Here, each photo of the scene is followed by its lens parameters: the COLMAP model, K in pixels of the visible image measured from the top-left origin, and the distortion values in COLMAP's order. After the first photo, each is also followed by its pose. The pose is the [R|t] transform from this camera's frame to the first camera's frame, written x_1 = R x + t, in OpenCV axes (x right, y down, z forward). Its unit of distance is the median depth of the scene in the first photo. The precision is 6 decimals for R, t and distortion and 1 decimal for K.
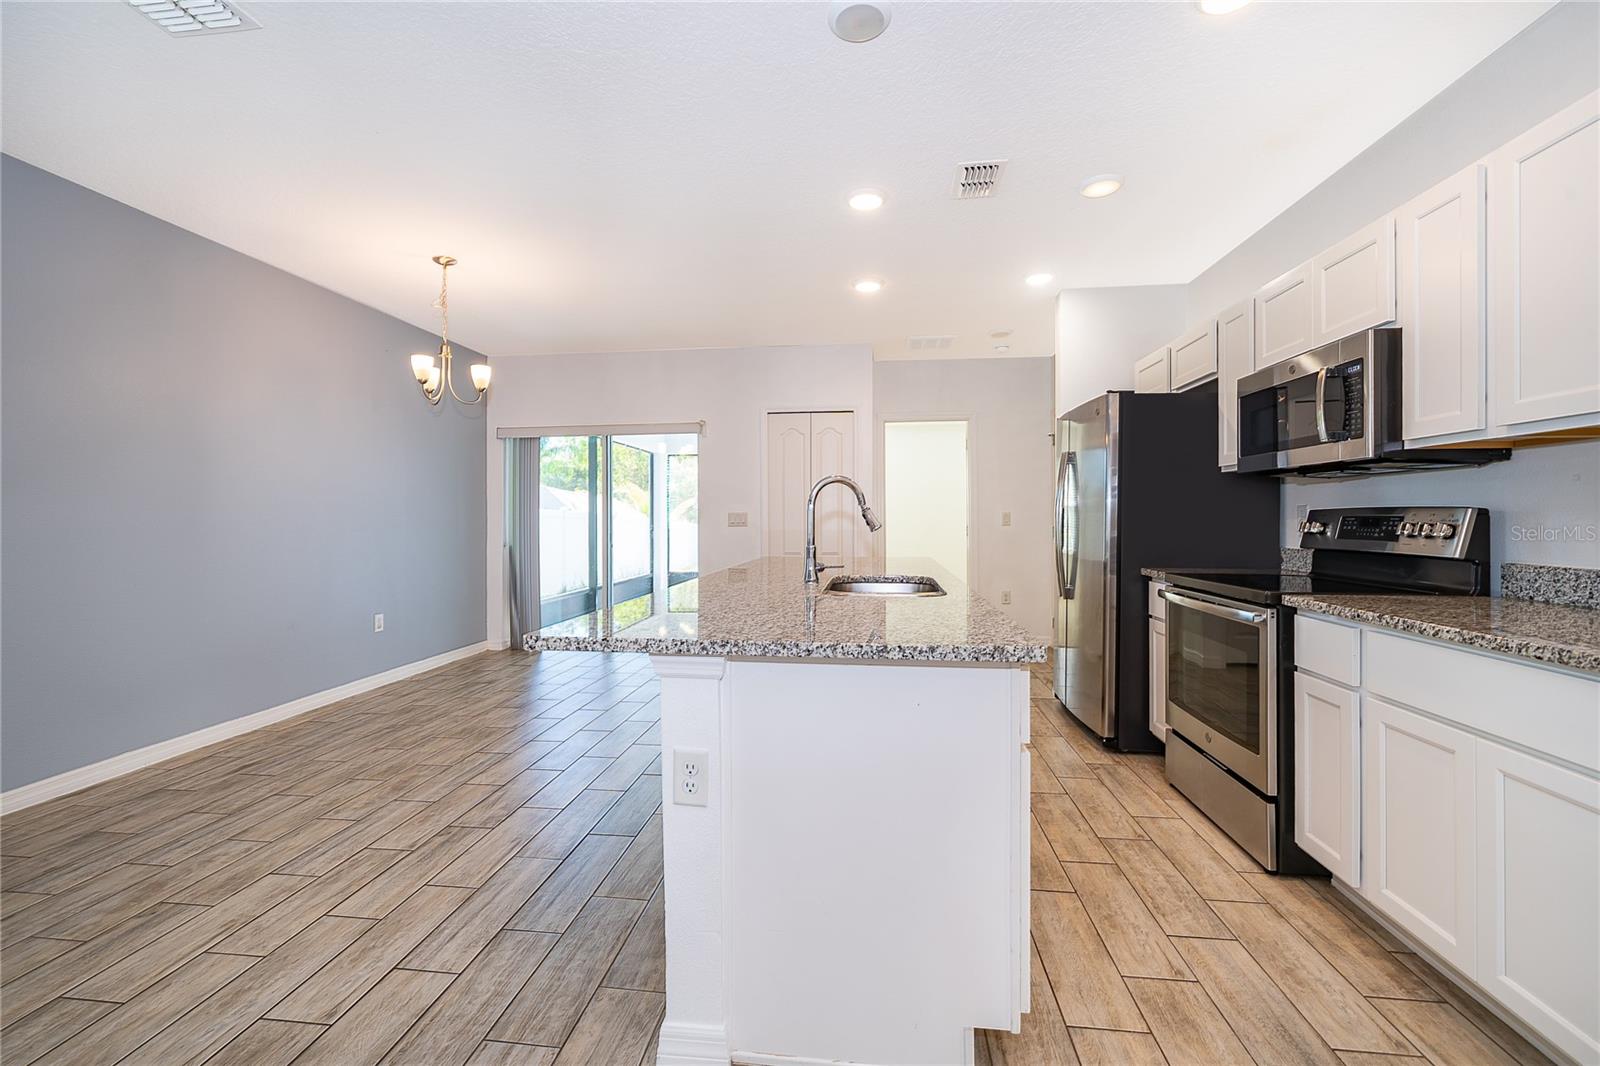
lens RADIAL K [[649.7, 0, 801.5], [0, 649.7, 518.9], [0, 0, 1]] dist [-0.002738, -0.000103]
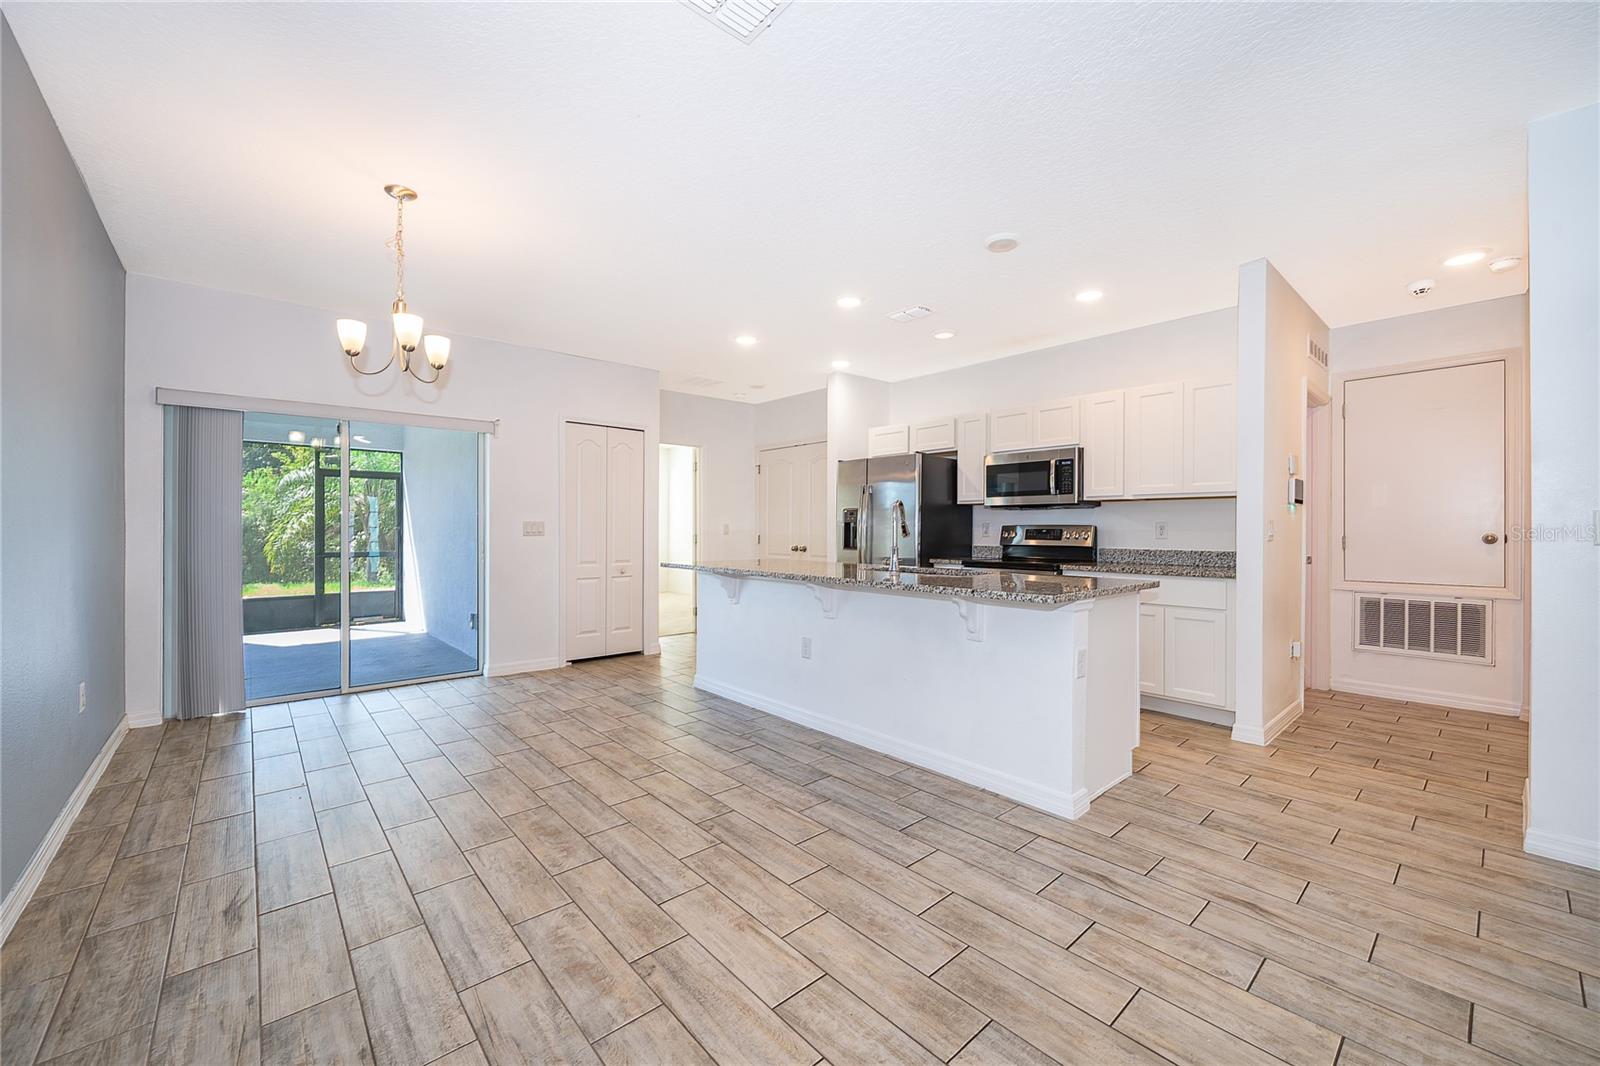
lens RADIAL K [[626.7, 0, 800.0], [0, 626.7, 533.0], [0, 0, 1]] dist [-0.002235, 0.000337]
pose [[0.666395, 0.000312, 0.745599, -1.162443], [-0.004490, 0.999983, 0.003595, 0.005286], [-0.745585, -0.005744, 0.666386, 0.212340]]
